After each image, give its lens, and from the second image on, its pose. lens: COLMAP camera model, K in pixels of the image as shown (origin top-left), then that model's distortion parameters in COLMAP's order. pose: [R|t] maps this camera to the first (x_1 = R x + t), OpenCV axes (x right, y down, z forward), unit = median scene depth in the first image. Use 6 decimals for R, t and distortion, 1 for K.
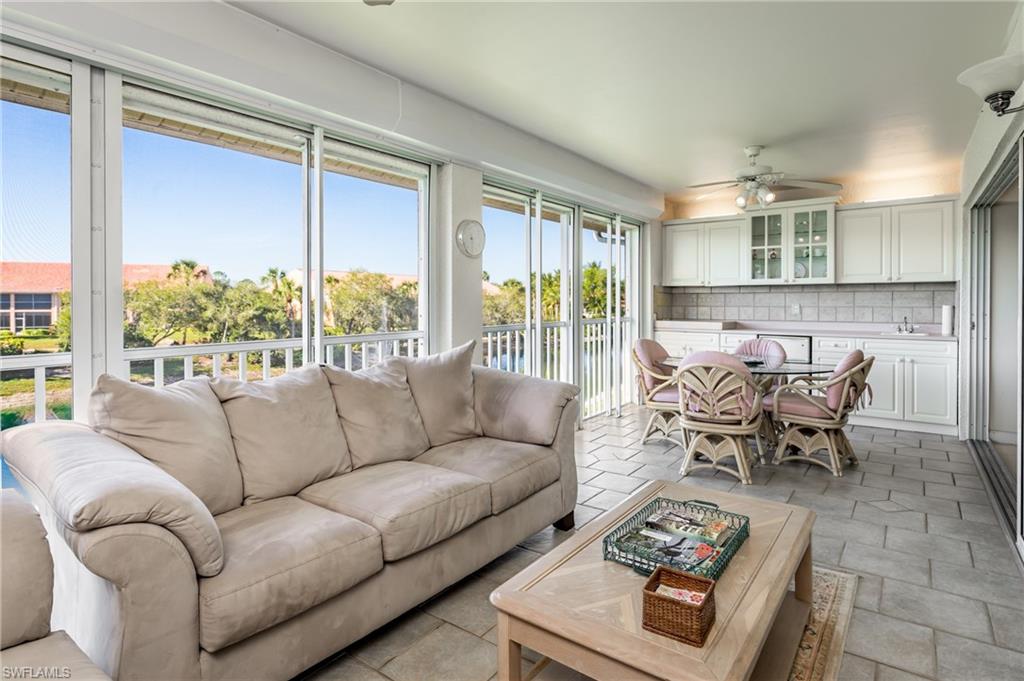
lens RADIAL K [[535.8, 0, 506.4], [0, 535.8, 313.6], [0, 0, 1]] dist [-0.001547, -0.000426]
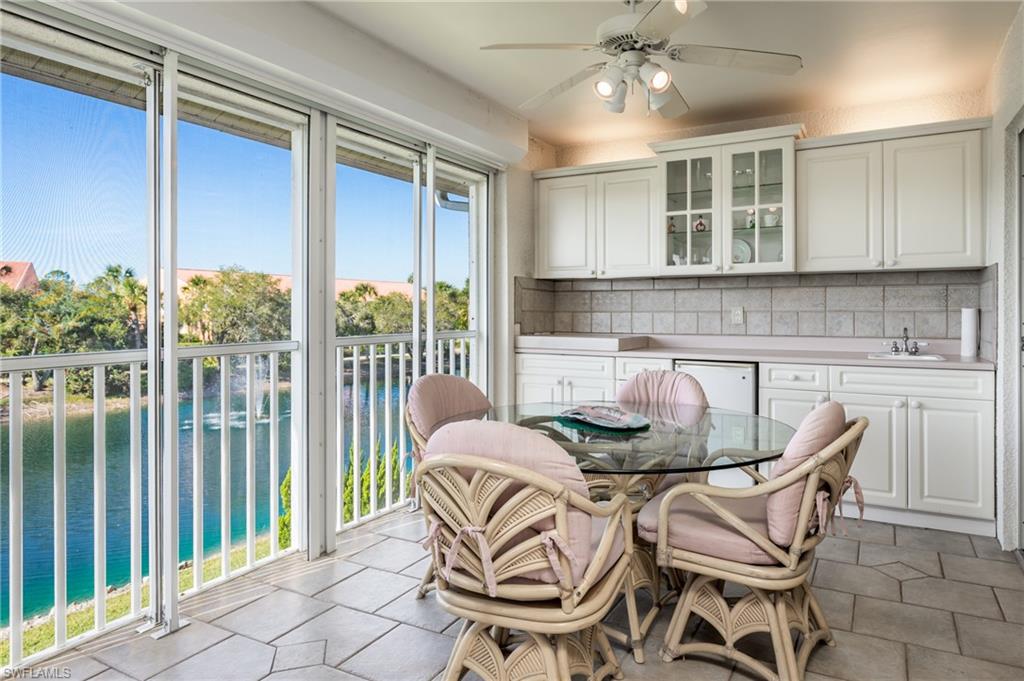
lens RADIAL K [[634.7, 0, 534.1], [0, 634.7, 322.4], [0, 0, 1]] dist [0.003821, 0.001194]
pose [[0.989342, -0.004329, 0.145545, 0.214679], [0.004608, 0.999988, -0.001575, -0.000721], [-0.145537, 0.002229, 0.989350, 0.330312]]
